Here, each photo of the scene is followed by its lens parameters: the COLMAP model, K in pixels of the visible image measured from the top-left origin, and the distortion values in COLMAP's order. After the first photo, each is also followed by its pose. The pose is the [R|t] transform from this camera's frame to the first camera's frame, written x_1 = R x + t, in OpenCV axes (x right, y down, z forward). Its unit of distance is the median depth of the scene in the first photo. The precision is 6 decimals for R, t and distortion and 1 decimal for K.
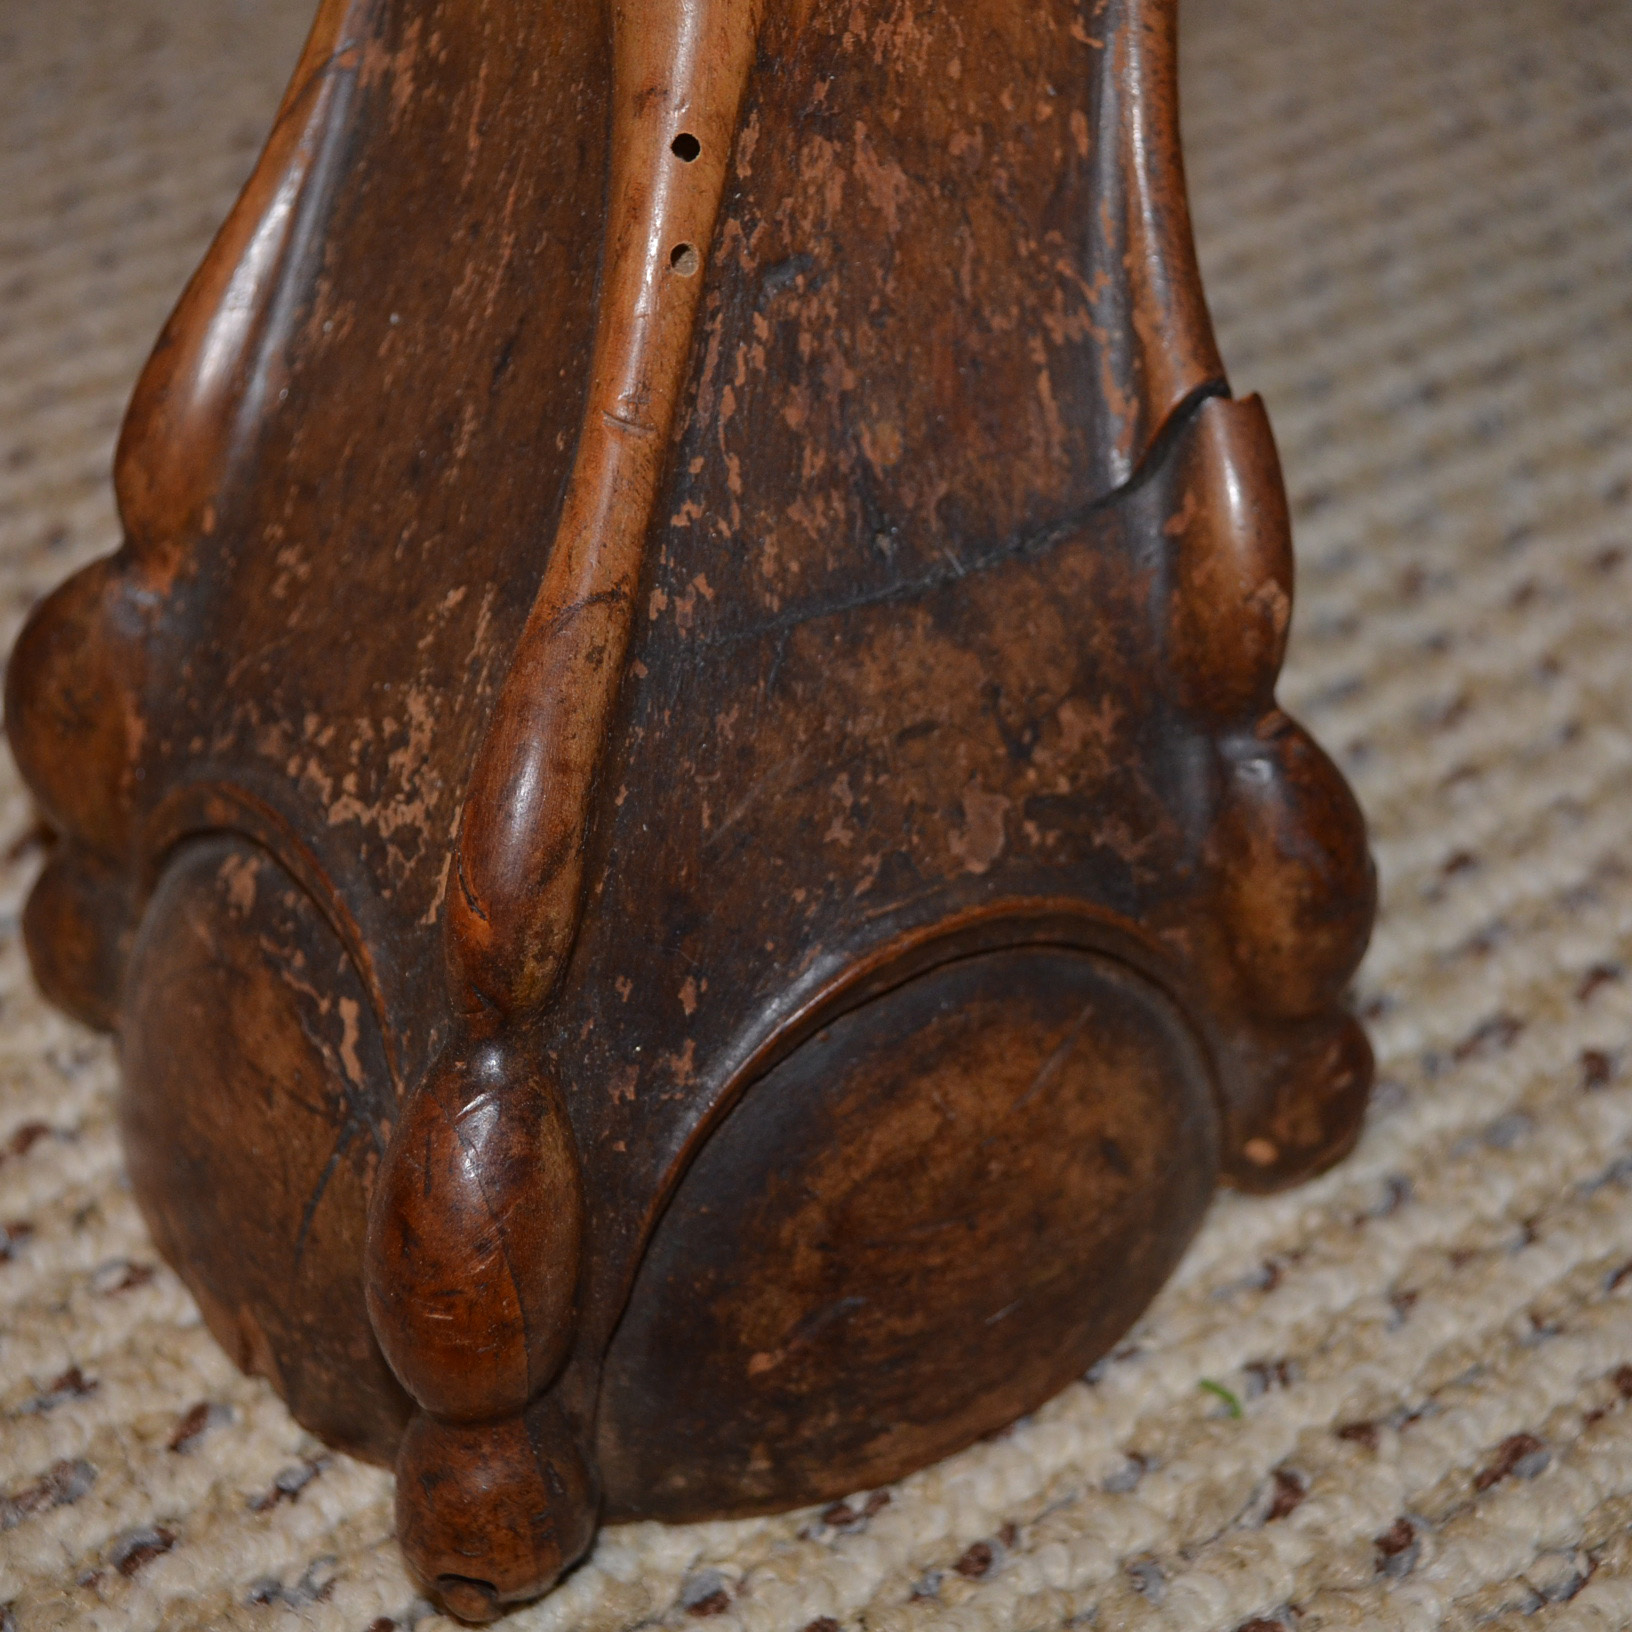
lens RADIAL K [[2413.9, 0, 817.8], [0, 2413.9, 821.4], [0, 0, 1]] dist [-0.054446, 0.000000]
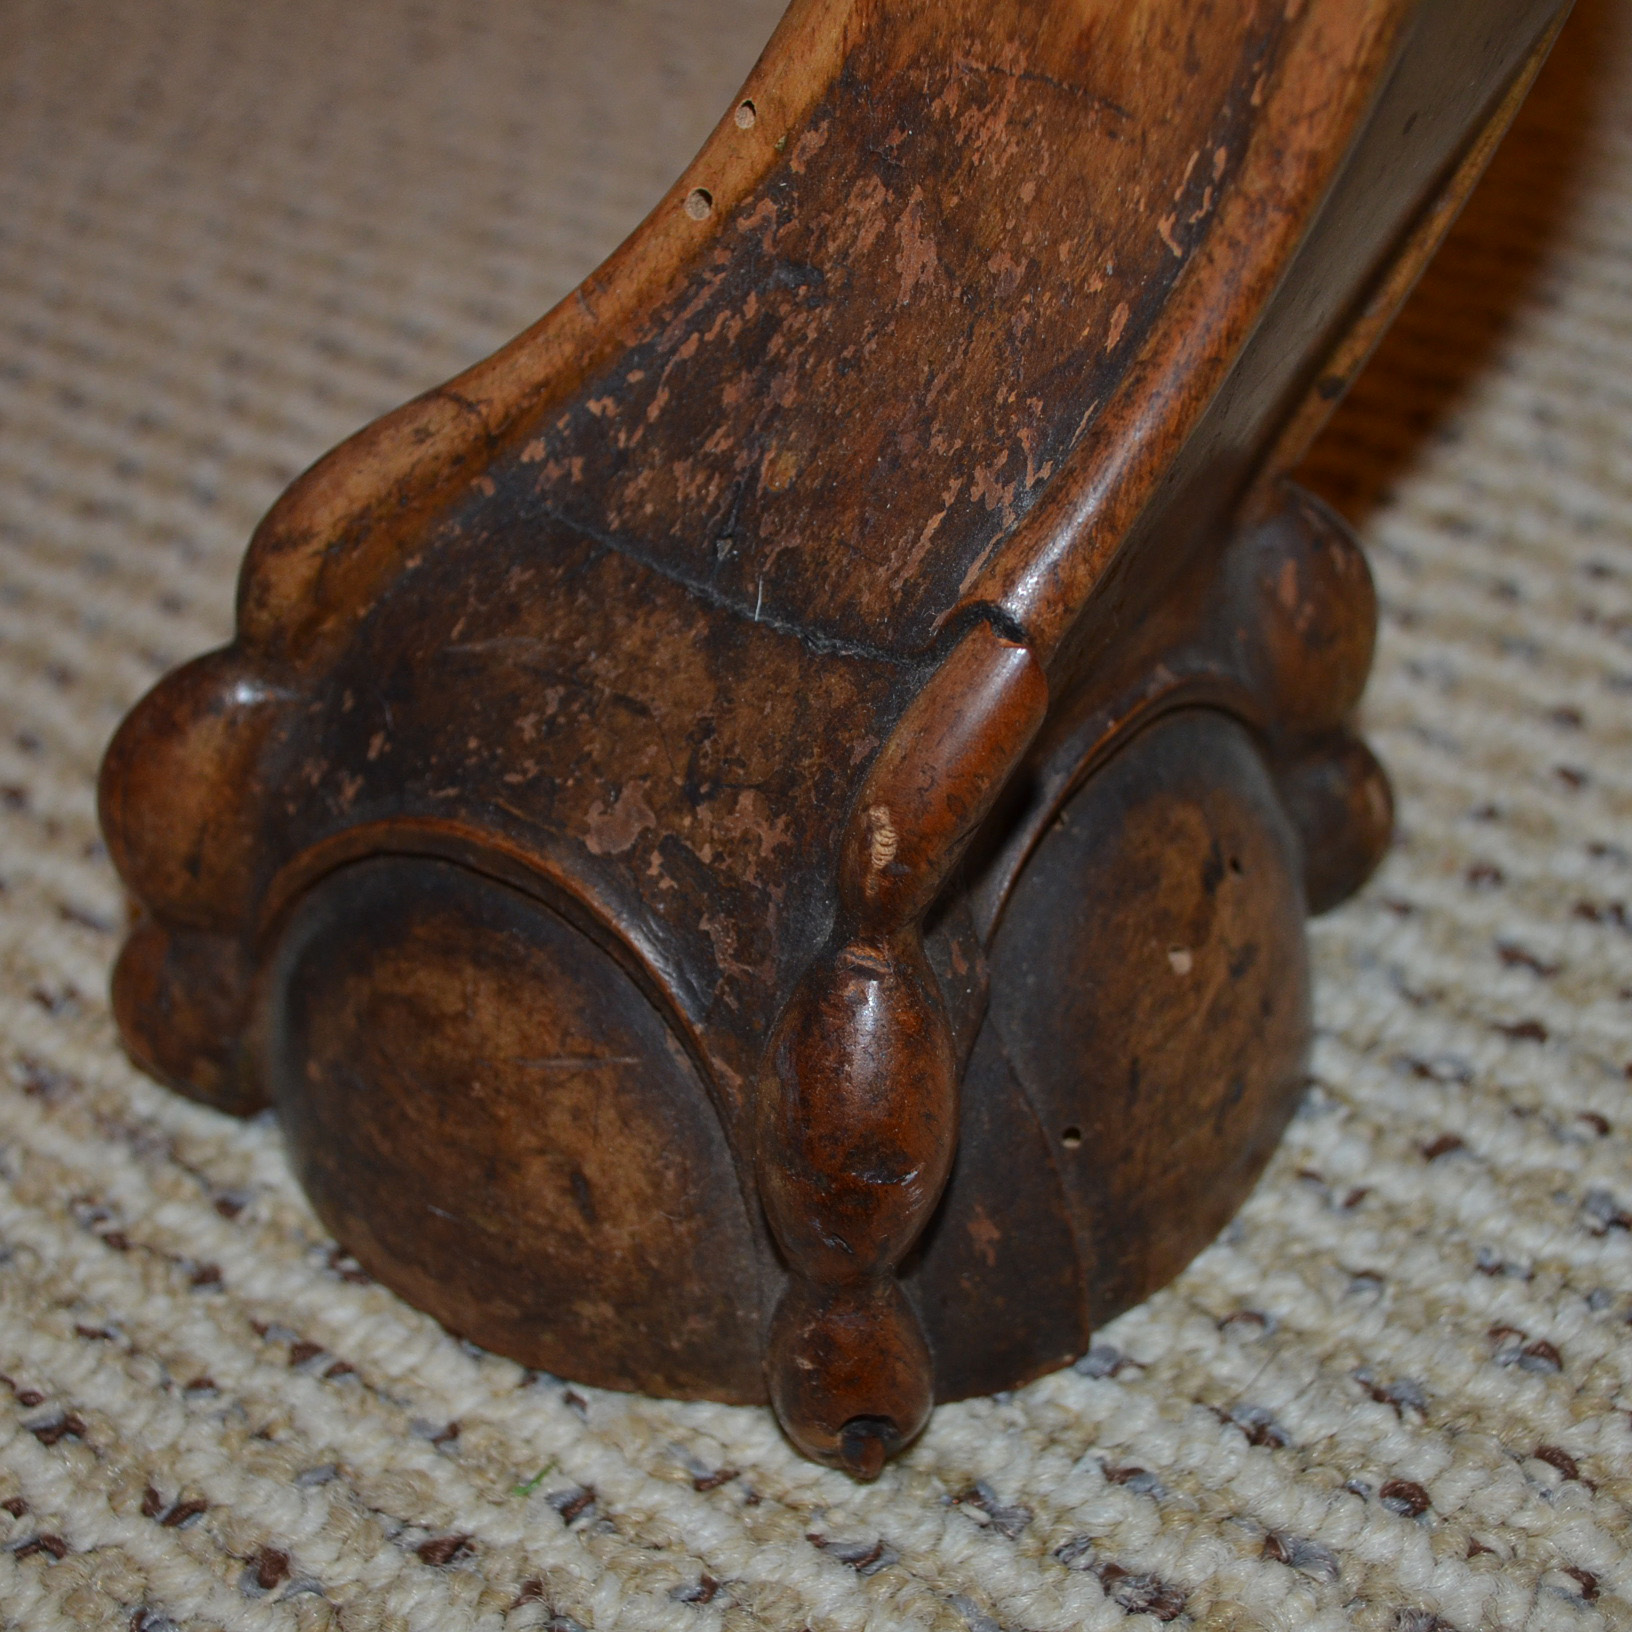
lens RADIAL K [[2413.9, 0, 817.9], [0, 2413.9, 810.6], [0, 0, 1]] dist [-0.054446, 0.000000]
pose [[0.404512, 0.595388, -0.694178, 0.832614], [-0.608406, 0.741911, 0.281796, -0.349968], [0.682797, 0.308352, 0.662350, 0.388029]]
